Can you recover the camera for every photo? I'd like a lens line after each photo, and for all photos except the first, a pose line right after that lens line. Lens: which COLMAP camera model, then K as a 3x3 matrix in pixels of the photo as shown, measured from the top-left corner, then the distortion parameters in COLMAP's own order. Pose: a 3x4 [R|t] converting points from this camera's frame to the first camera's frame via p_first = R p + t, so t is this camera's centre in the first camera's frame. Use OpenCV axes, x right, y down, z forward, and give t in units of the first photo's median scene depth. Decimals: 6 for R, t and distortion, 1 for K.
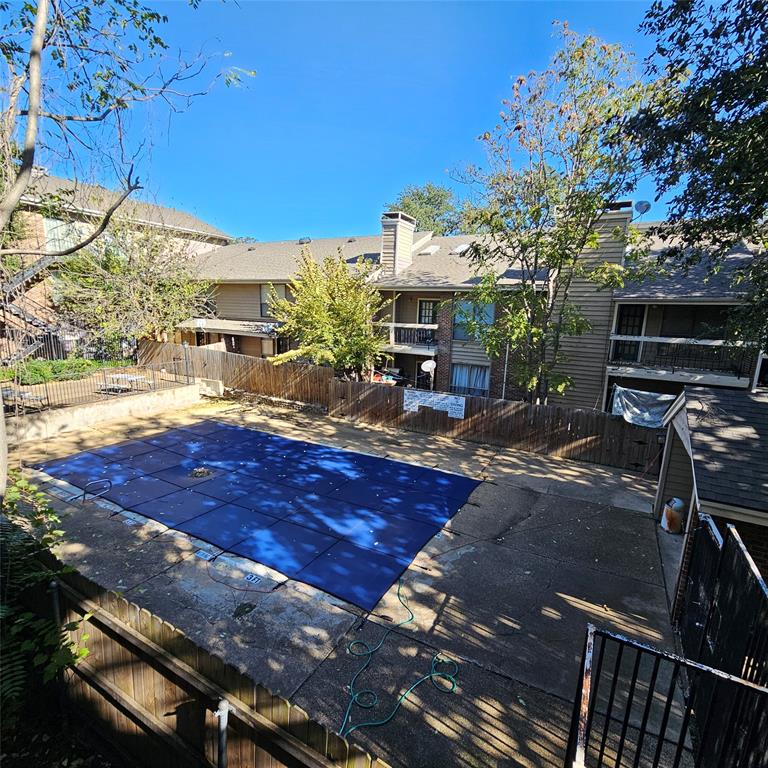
lens RADIAL K [[404.8, 0, 413.2], [0, 404.8, 389.3], [0, 0, 1]] dist [0.013109, 0.000562]
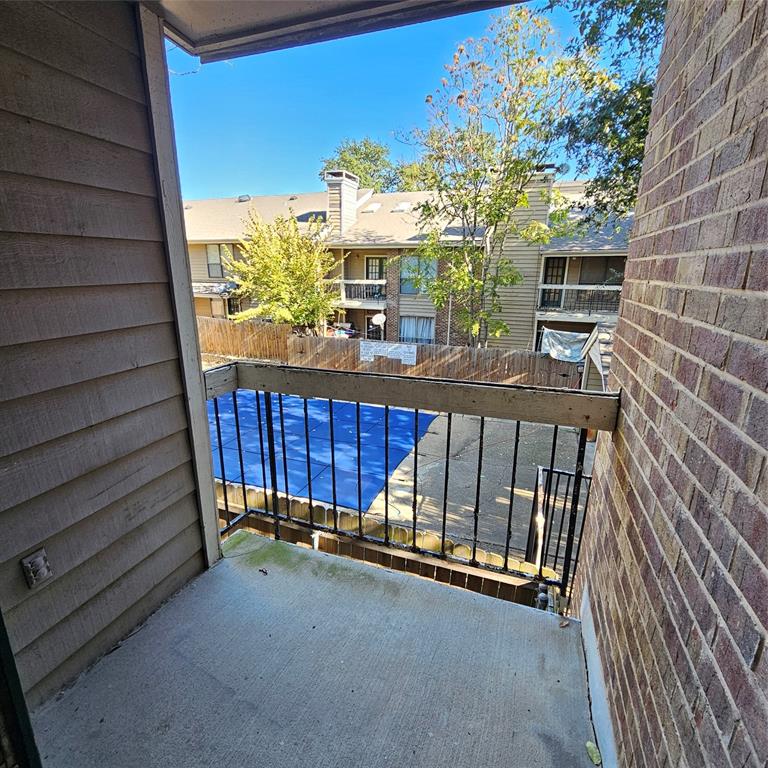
lens RADIAL K [[419.7, 0, 384.7], [0, 419.7, 393.3], [0, 0, 1]] dist [-0.000426, -0.000110]
pose [[0.991945, -0.061599, 0.110682, -0.088690], [0.049673, 0.992969, 0.107451, 0.020667], [-0.116523, -0.101088, 0.988030, -0.140900]]
